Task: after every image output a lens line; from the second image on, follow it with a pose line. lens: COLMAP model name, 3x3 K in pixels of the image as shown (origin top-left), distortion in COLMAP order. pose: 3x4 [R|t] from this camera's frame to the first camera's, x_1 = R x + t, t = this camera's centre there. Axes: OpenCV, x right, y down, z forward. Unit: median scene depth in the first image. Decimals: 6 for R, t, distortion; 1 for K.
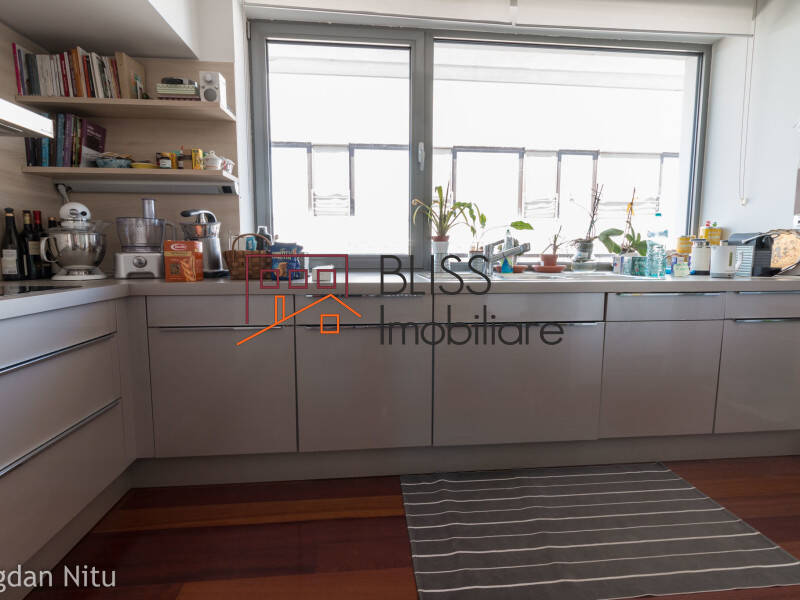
lens RADIAL K [[411.2, 0, 400.0], [0, 411.2, 300.0], [0, 0, 1]] dist [-0.000544, -0.000068]
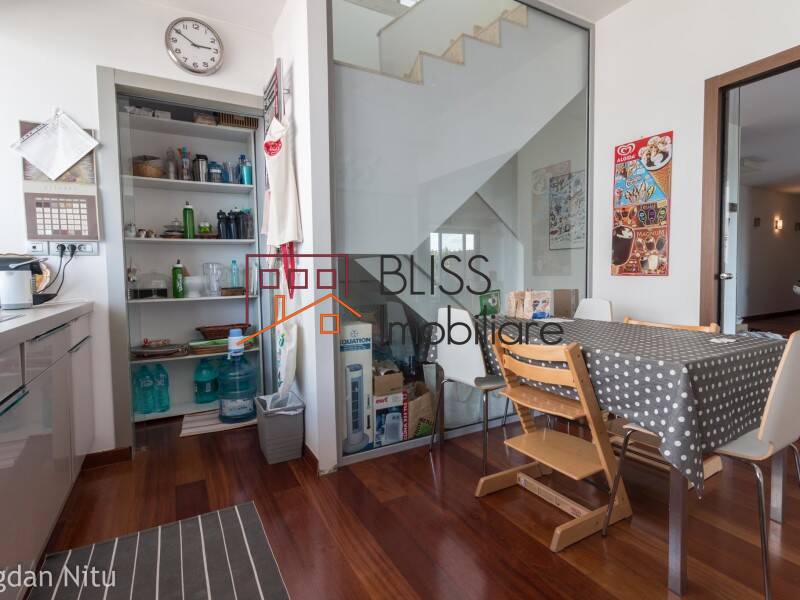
lens RADIAL K [[411.2, 0, 400.0], [0, 411.2, 300.0], [0, 0, 1]] dist [-0.000544, -0.000068]
pose [[-0.402700, -0.059230, 0.913414, -0.275751], [0.117239, 0.986347, 0.115647, -0.076200], [-0.907793, 0.153658, -0.390258, 0.598417]]
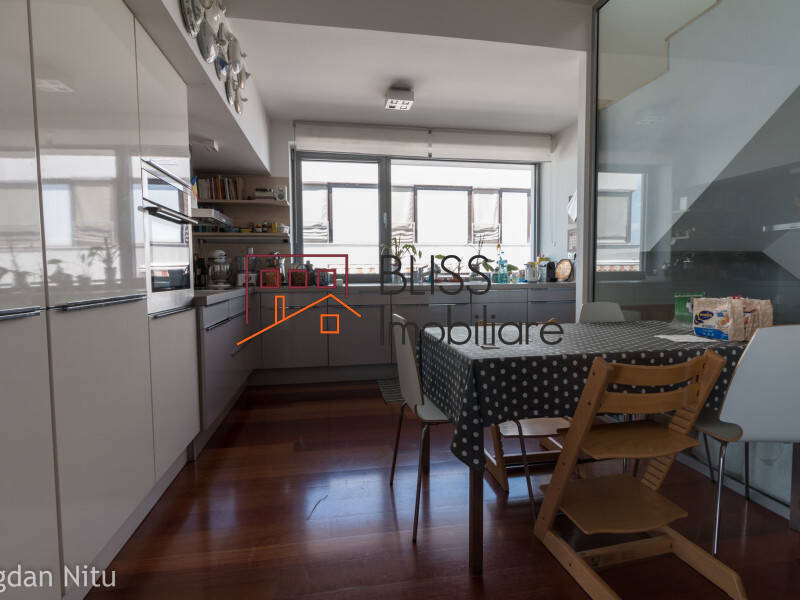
lens RADIAL K [[411.2, 0, 400.0], [0, 411.2, 300.0], [0, 0, 1]] dist [-0.000544, -0.000068]
pose [[0.997247, -0.013876, 0.072844, -0.024749], [0.017417, 0.998685, -0.048207, 0.111946], [-0.072080, 0.049343, 0.996178, -0.949917]]
